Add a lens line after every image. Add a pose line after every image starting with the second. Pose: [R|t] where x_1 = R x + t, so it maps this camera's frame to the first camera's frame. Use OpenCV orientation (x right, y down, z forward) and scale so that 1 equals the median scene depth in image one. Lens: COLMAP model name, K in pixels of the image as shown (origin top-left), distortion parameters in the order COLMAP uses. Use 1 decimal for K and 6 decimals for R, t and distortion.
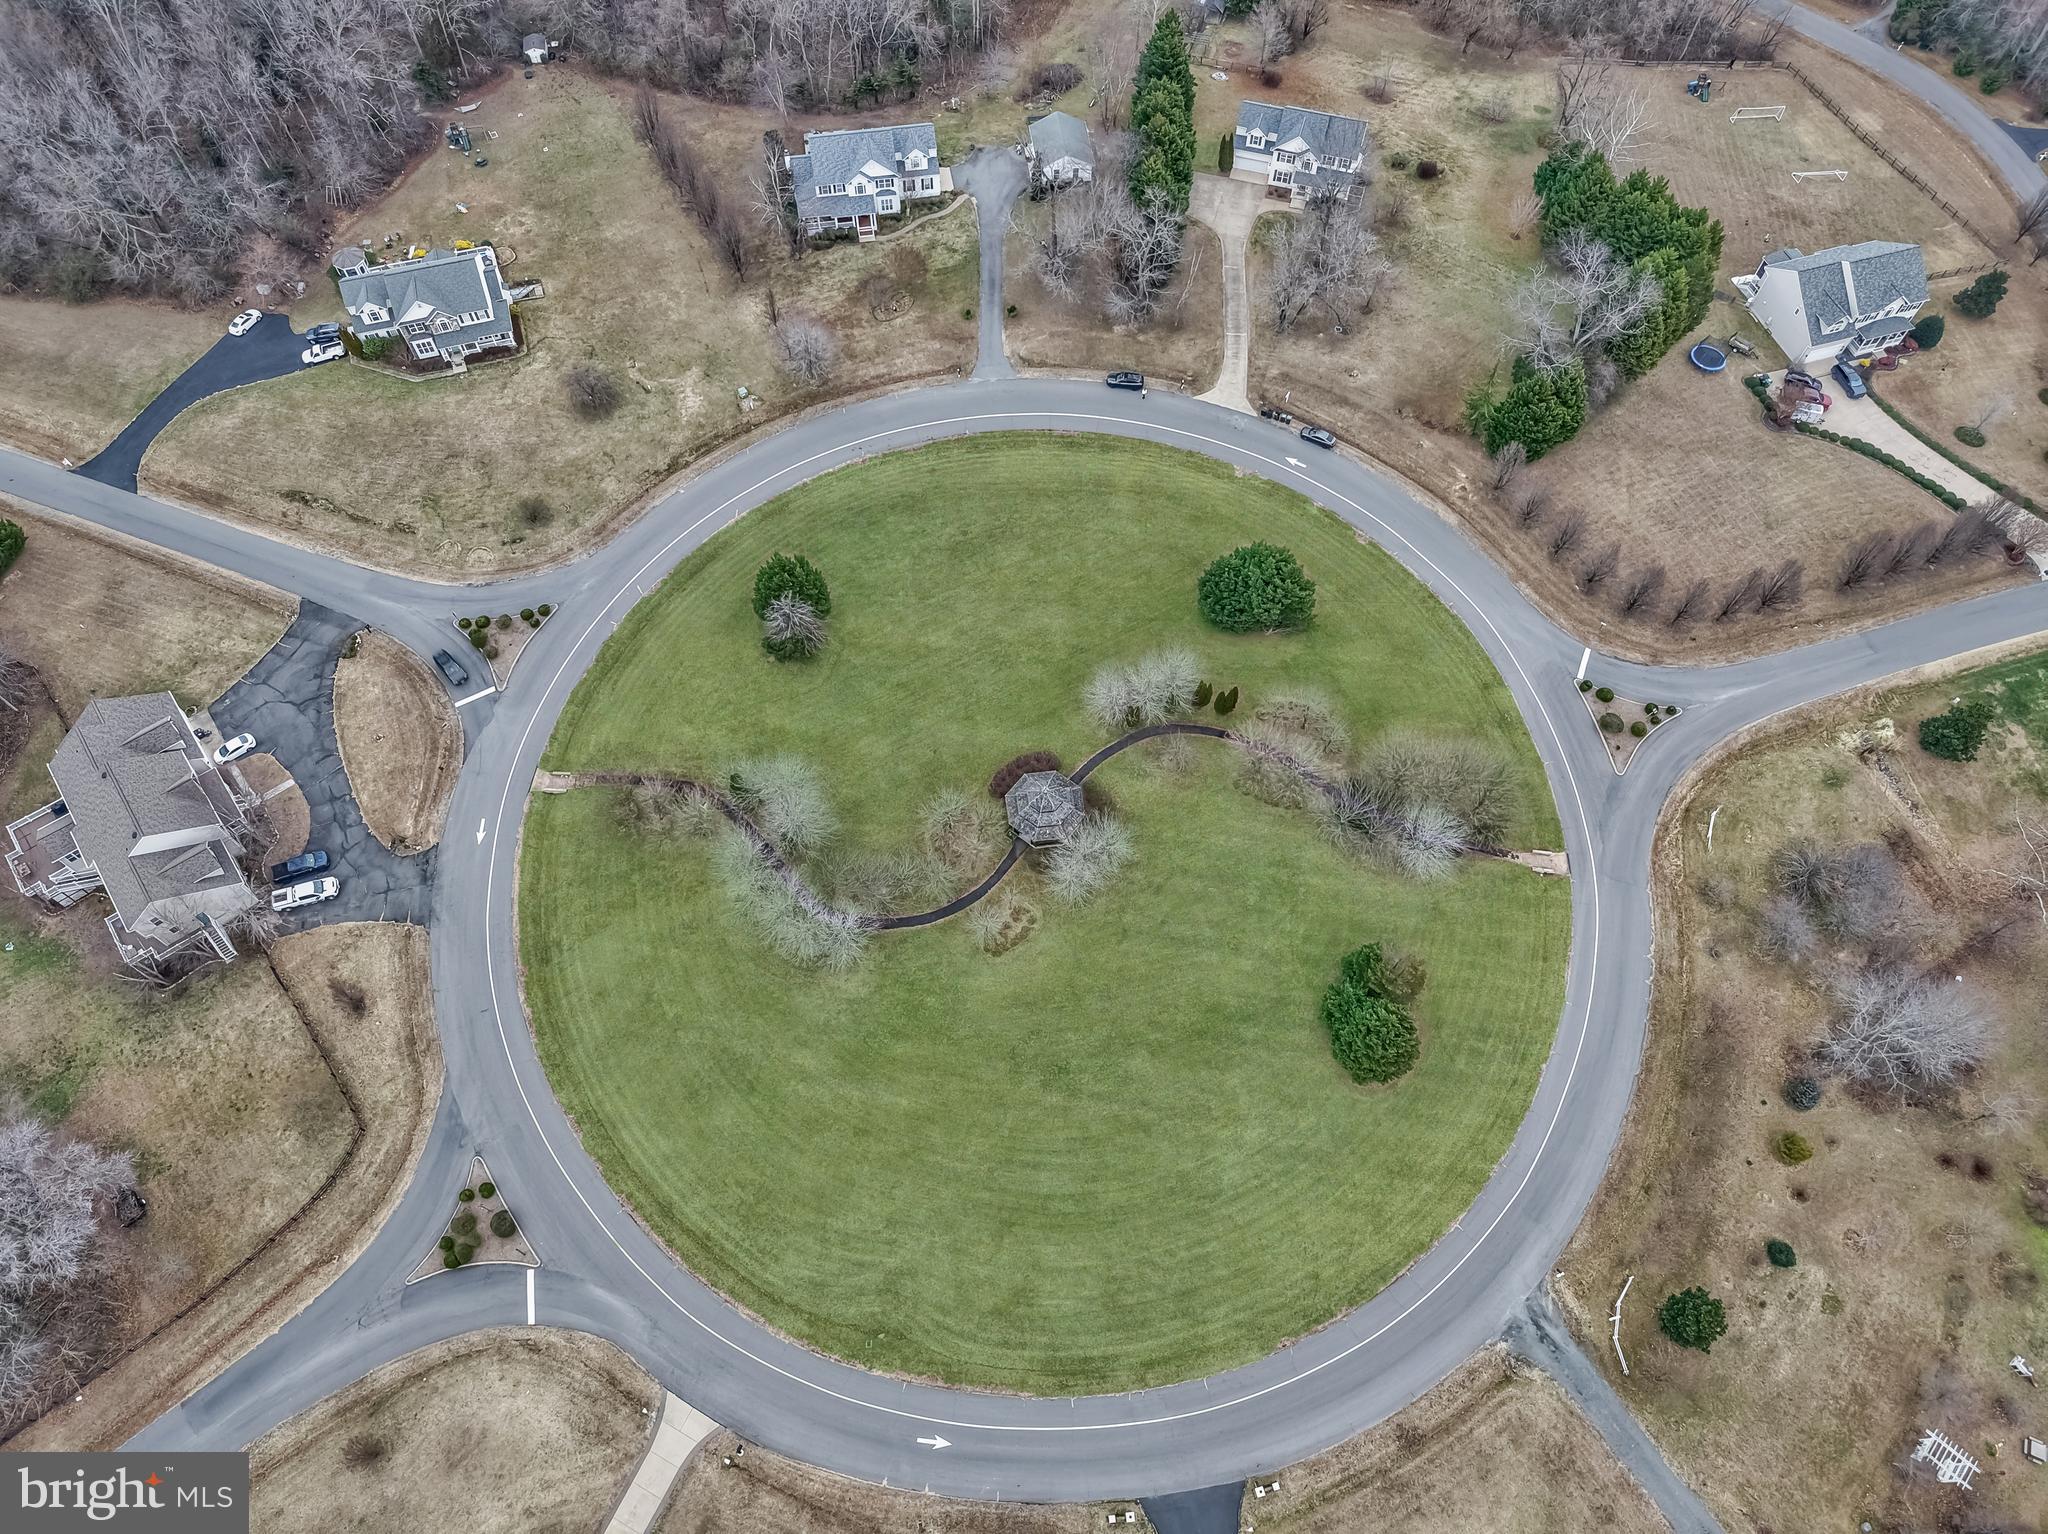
lens RADIAL K [[1388.1, 0, 1037.1], [0, 1388.1, 755.1], [0, 0, 1]] dist [0.007771, -0.001040]
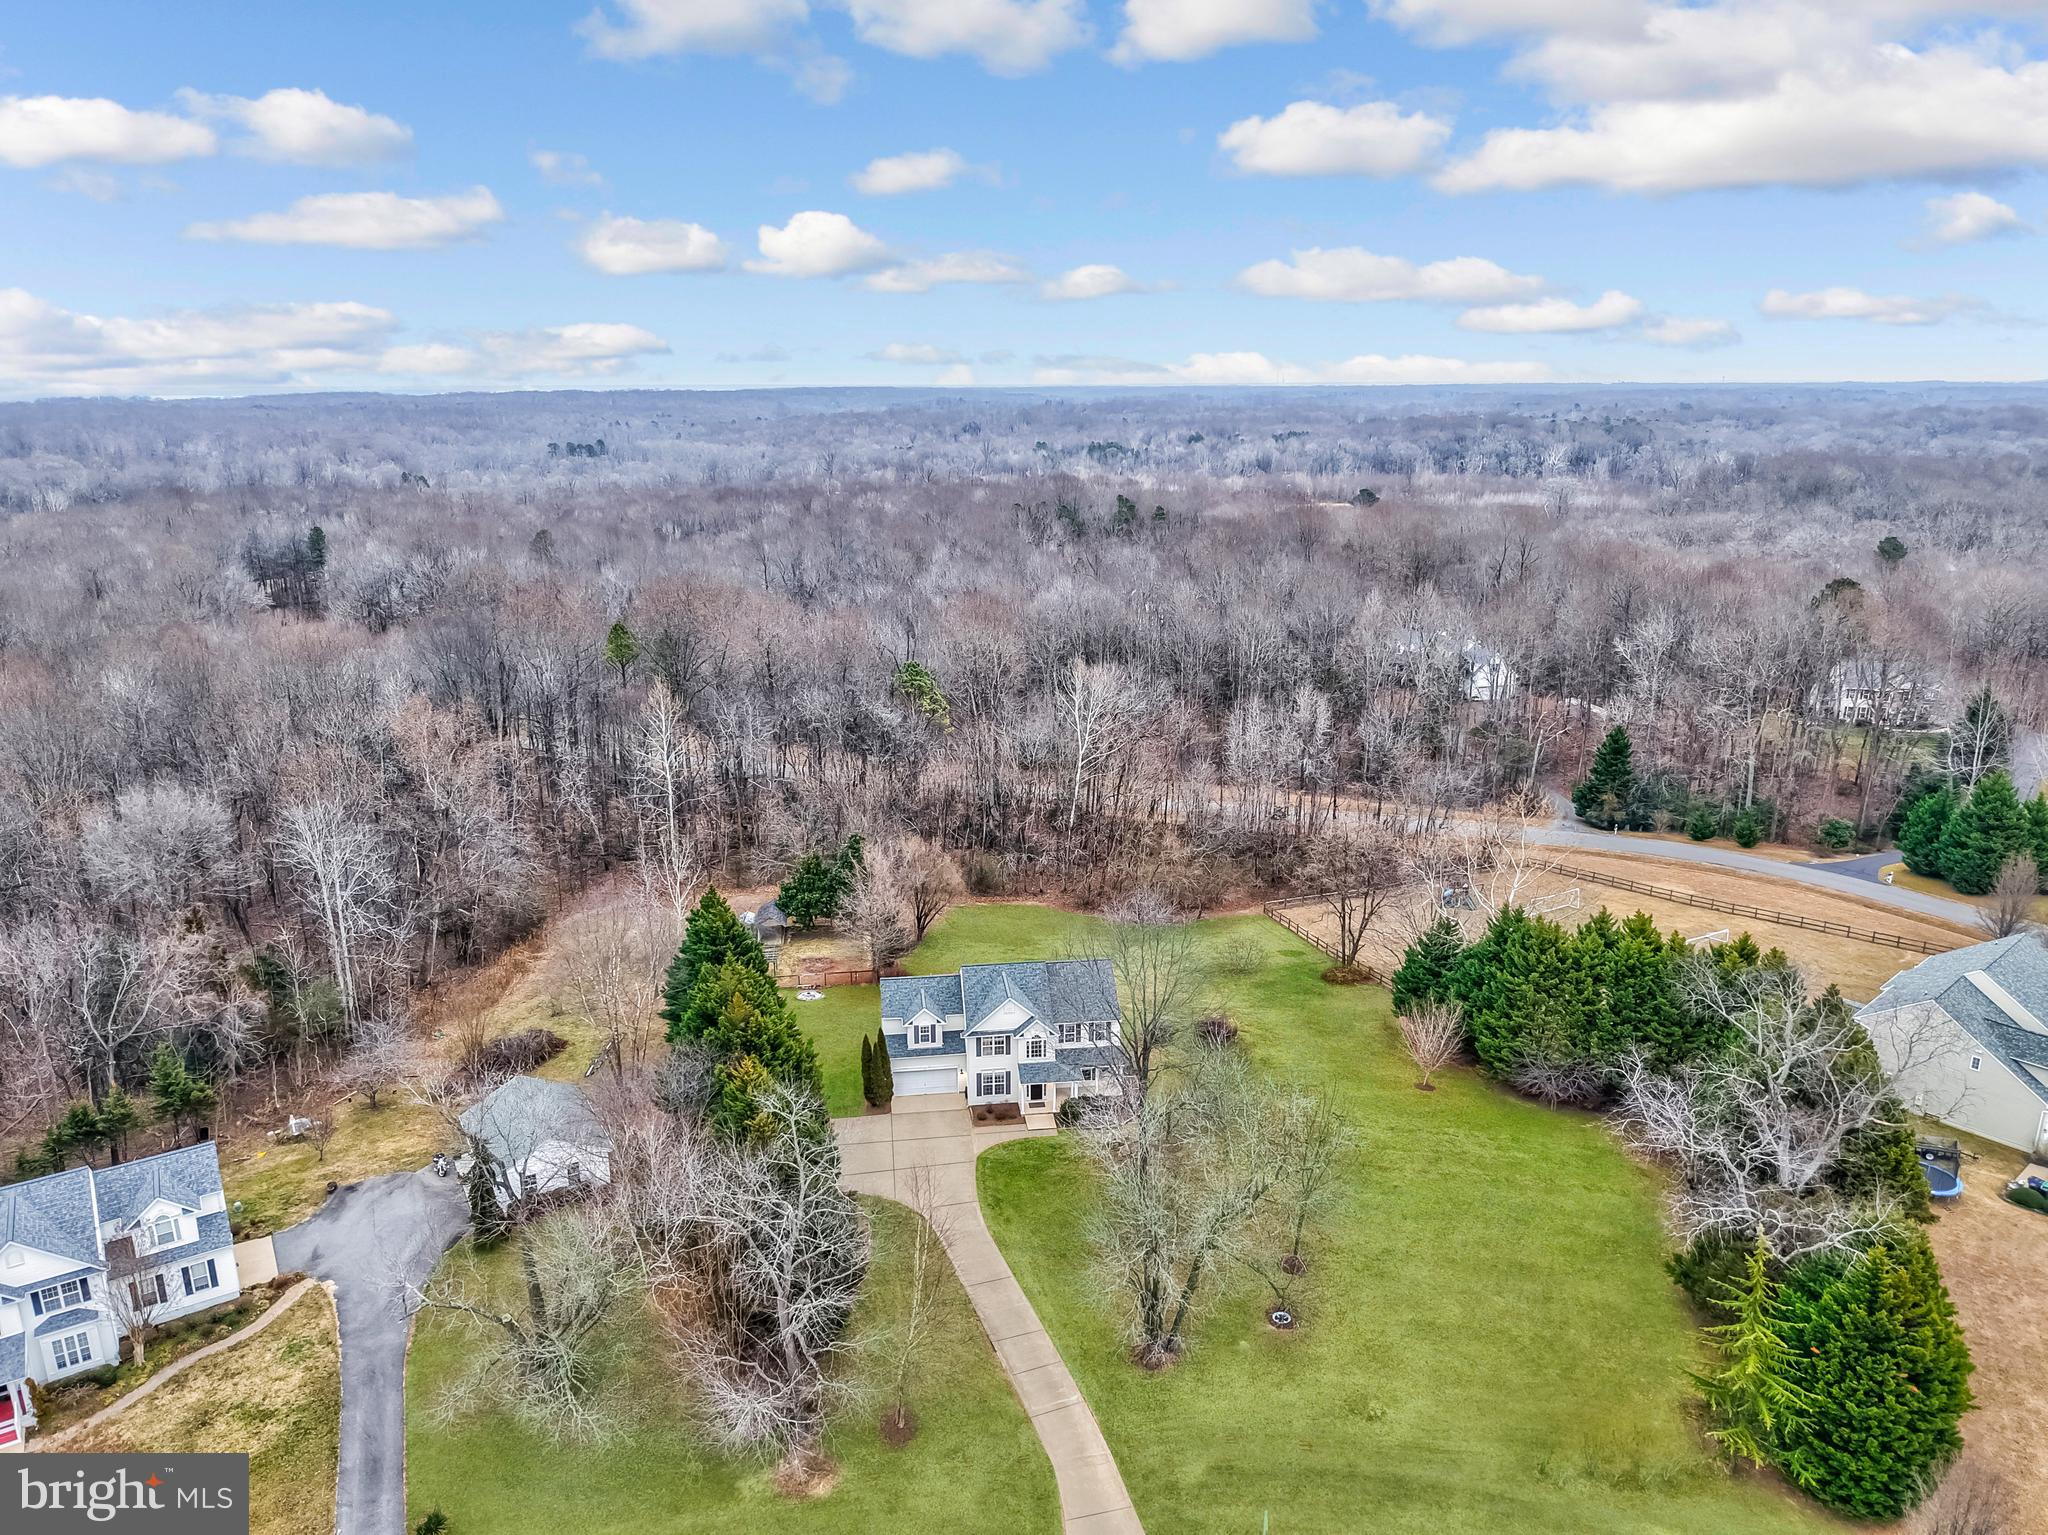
lens RADIAL K [[1388.1, 0, 1037.1], [0, 1388.1, 755.6], [0, 0, 1]] dist [0.007771, -0.001040]
pose [[0.918858, -0.120008, 0.375897, 0.012540], [0.347936, 0.695758, -0.628380, -0.173402], [-0.186123, 0.708180, 0.681058, 0.565924]]
